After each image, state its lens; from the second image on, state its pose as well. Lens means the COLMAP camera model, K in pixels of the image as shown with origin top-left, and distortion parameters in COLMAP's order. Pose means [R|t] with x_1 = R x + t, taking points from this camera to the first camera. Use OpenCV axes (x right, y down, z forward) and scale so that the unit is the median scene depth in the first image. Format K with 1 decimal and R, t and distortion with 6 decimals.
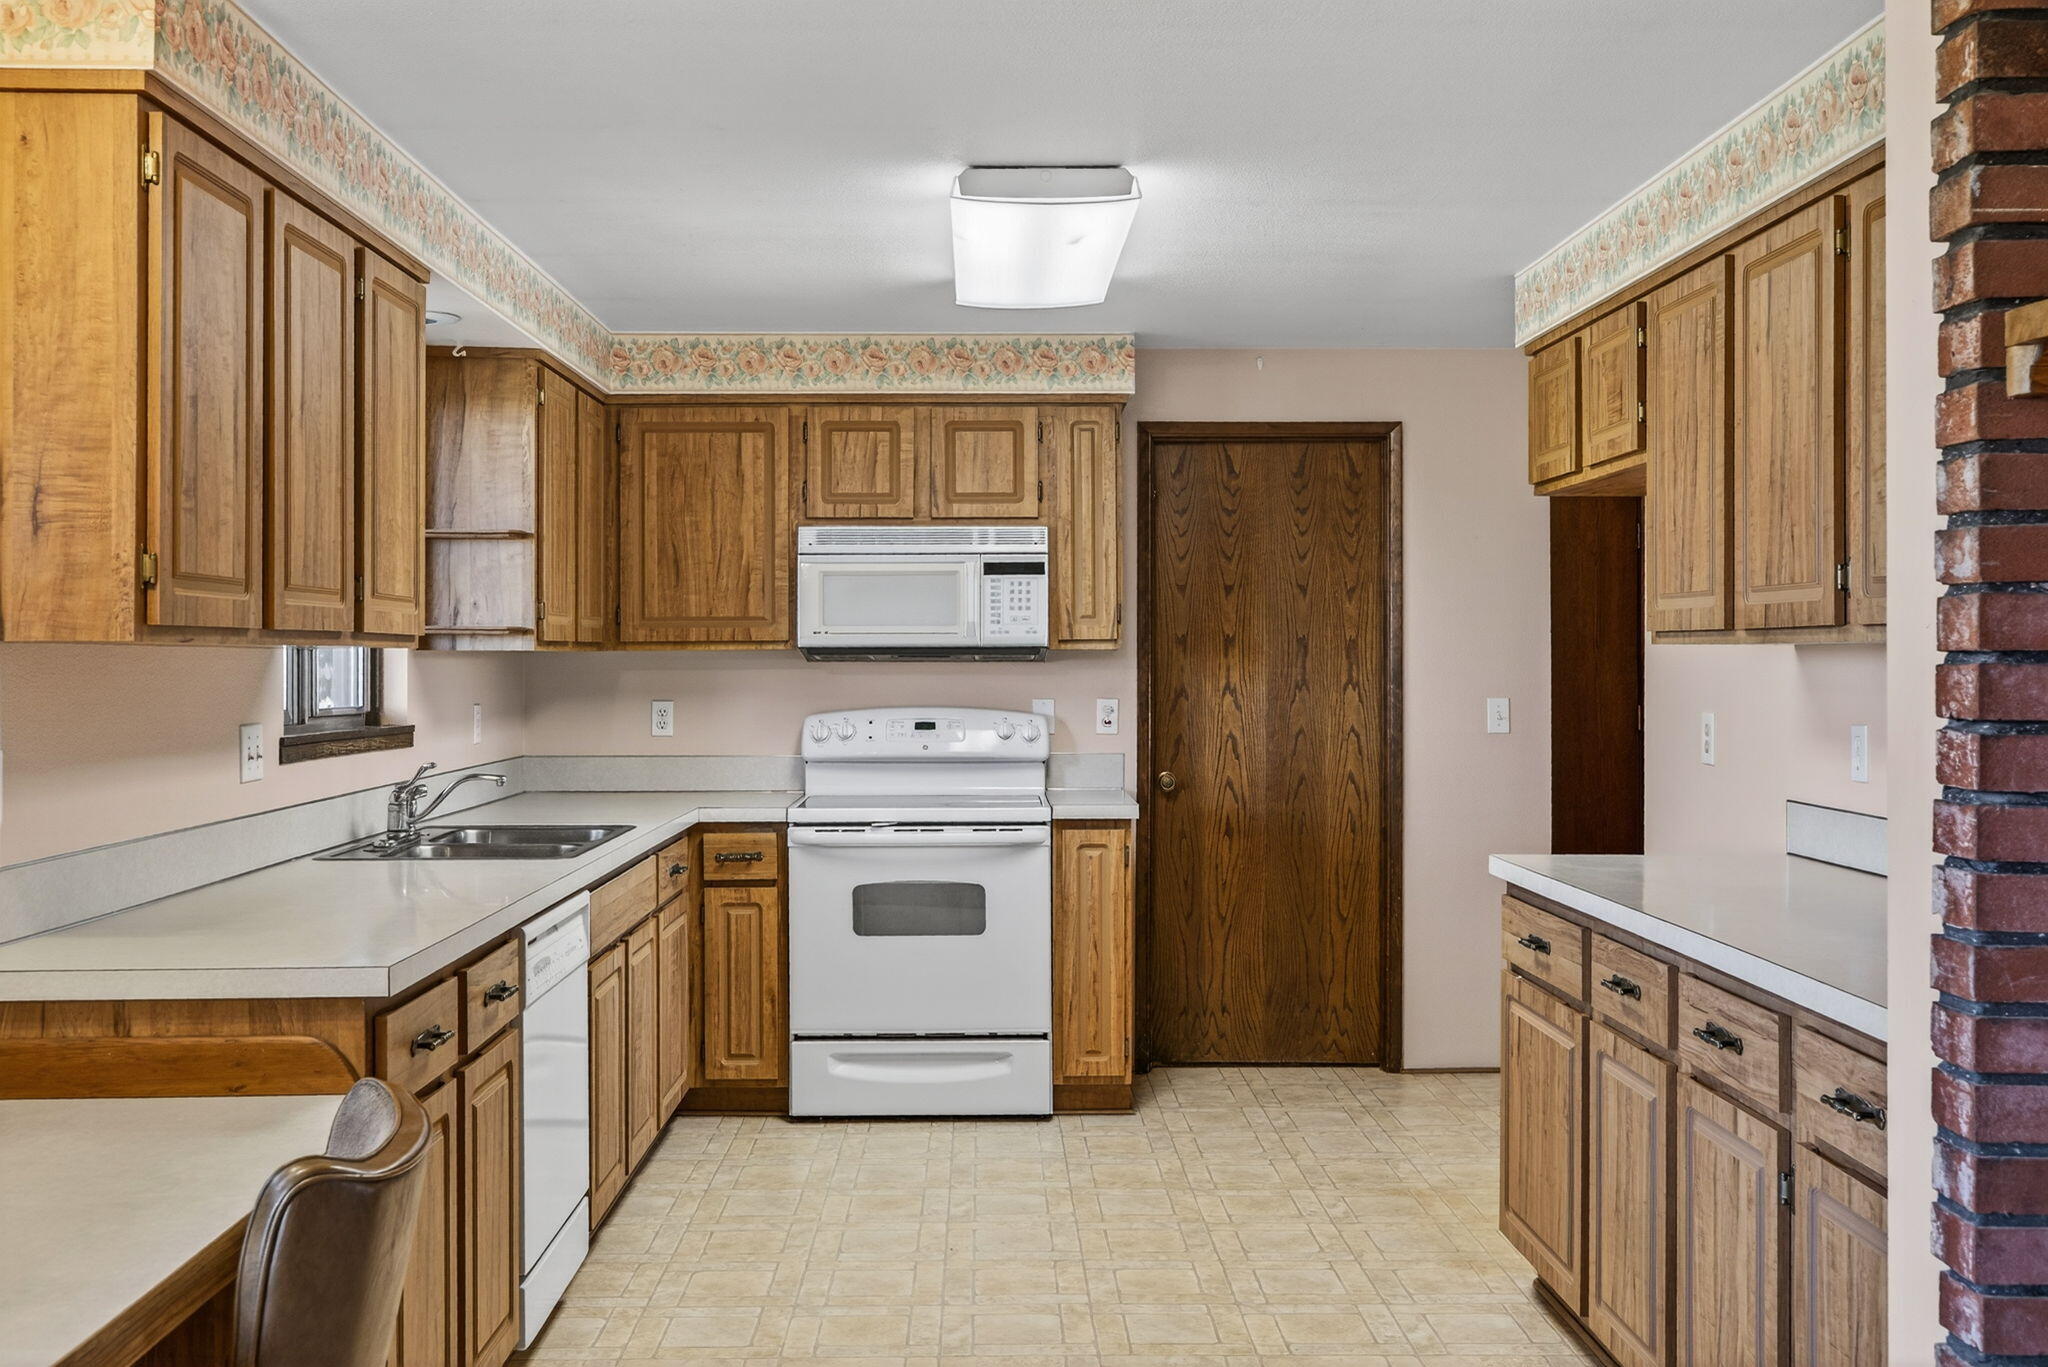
lens RADIAL K [[1912.8, 0, 1021.0], [0, 1912.8, 658.9], [0, 0, 1]] dist [-0.003326, 0.000317]
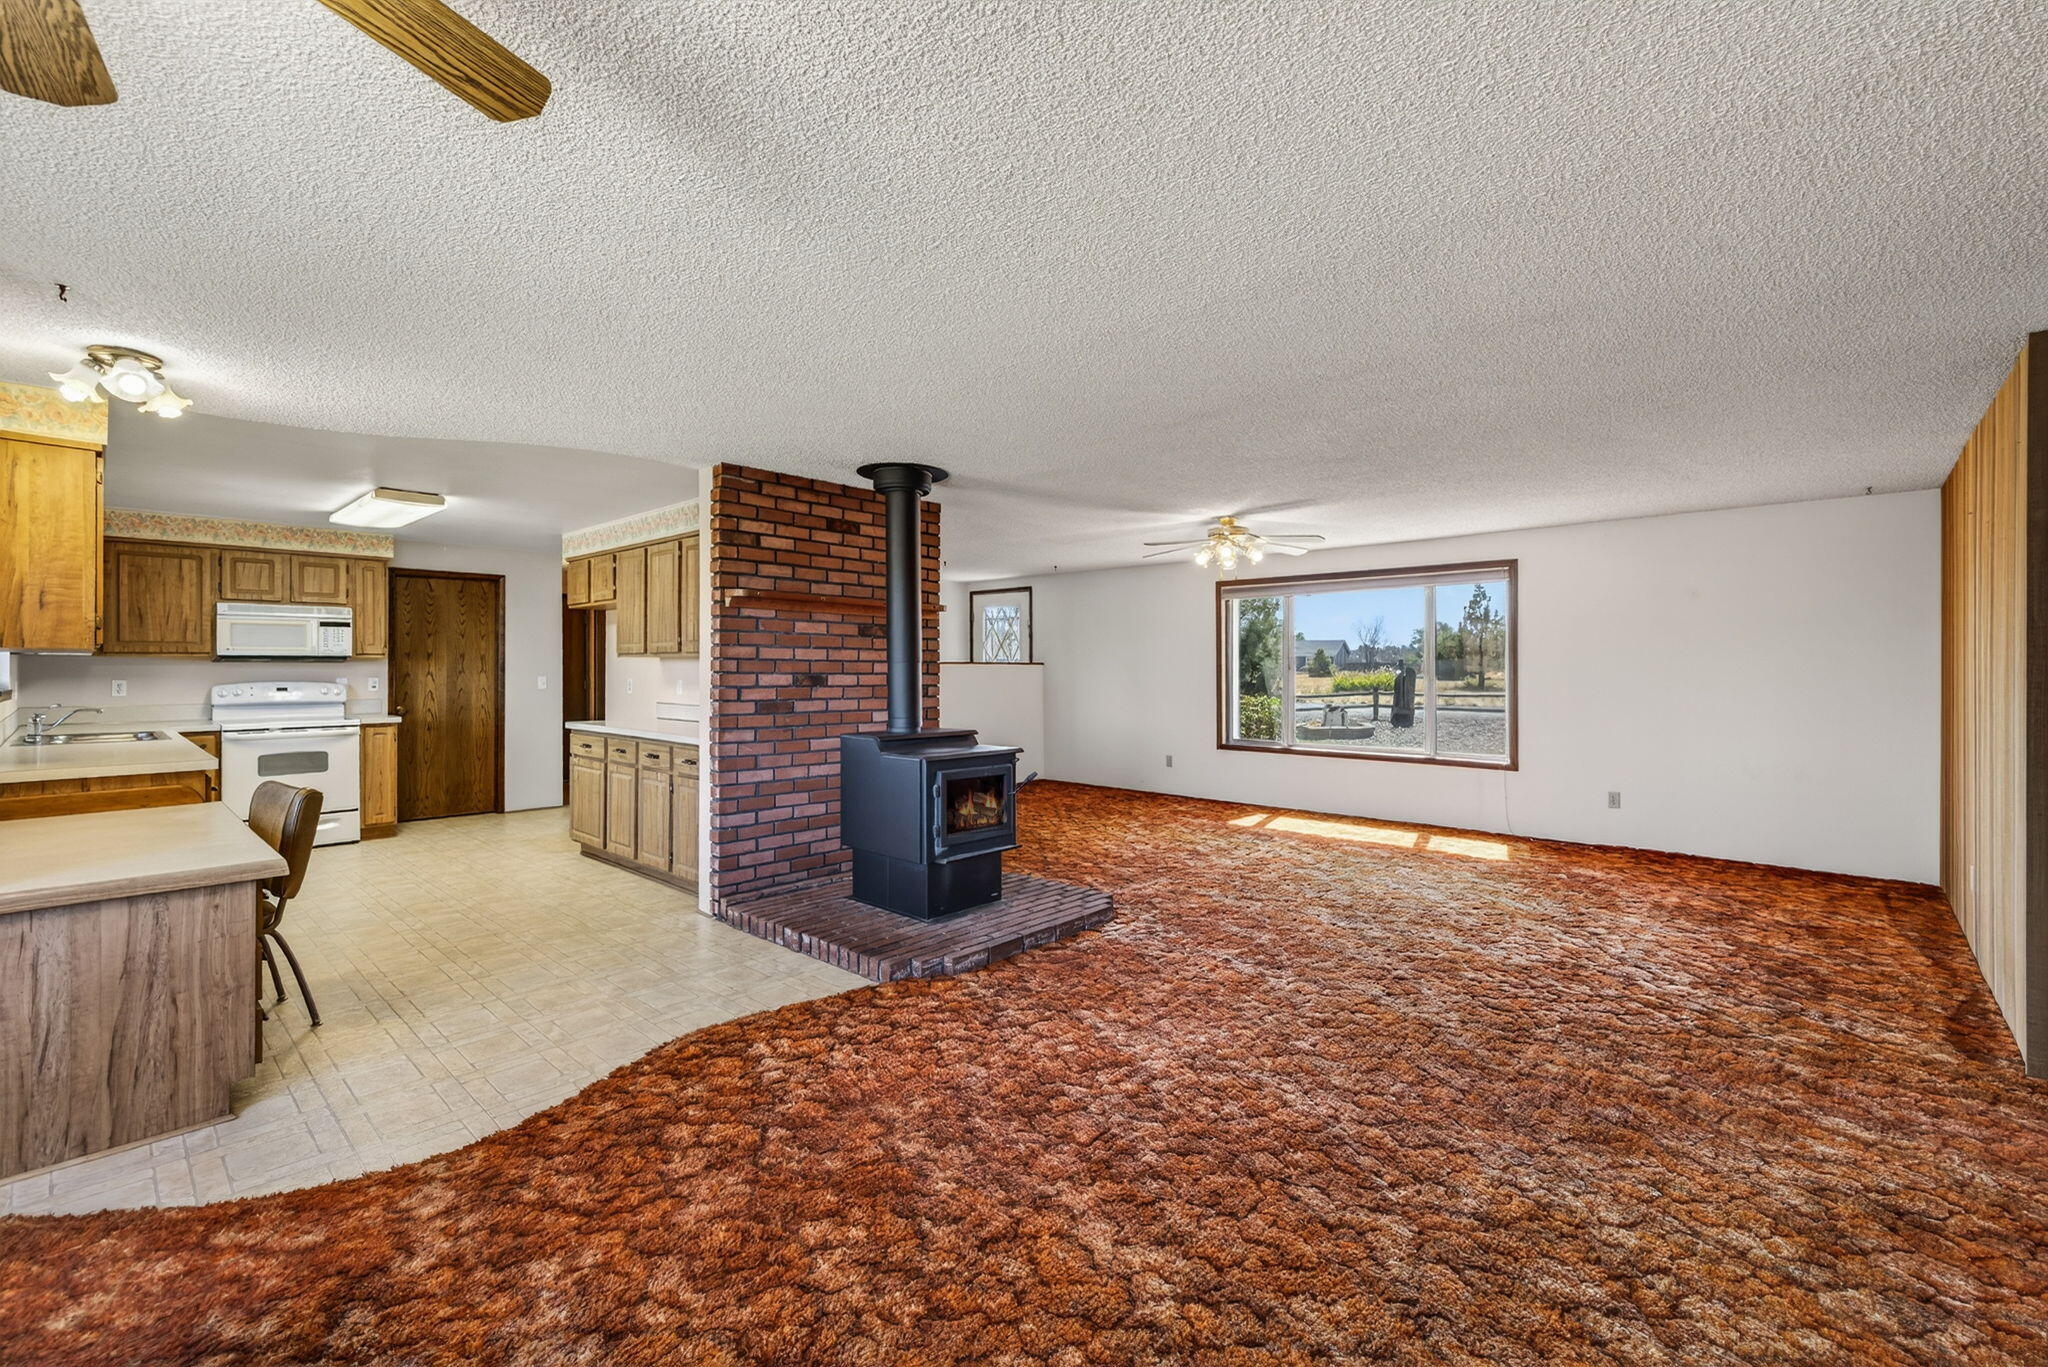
lens RADIAL K [[866.9, 0, 1016.3], [0, 866.9, 660.5], [0, 0, 1]] dist [0.027831, -0.014861]
pose [[0.678359, 0.007625, 0.734691, -0.238008], [-0.001262, 0.999957, -0.009213, 0.008743], [-0.734729, 0.005322, 0.678339, -0.411106]]
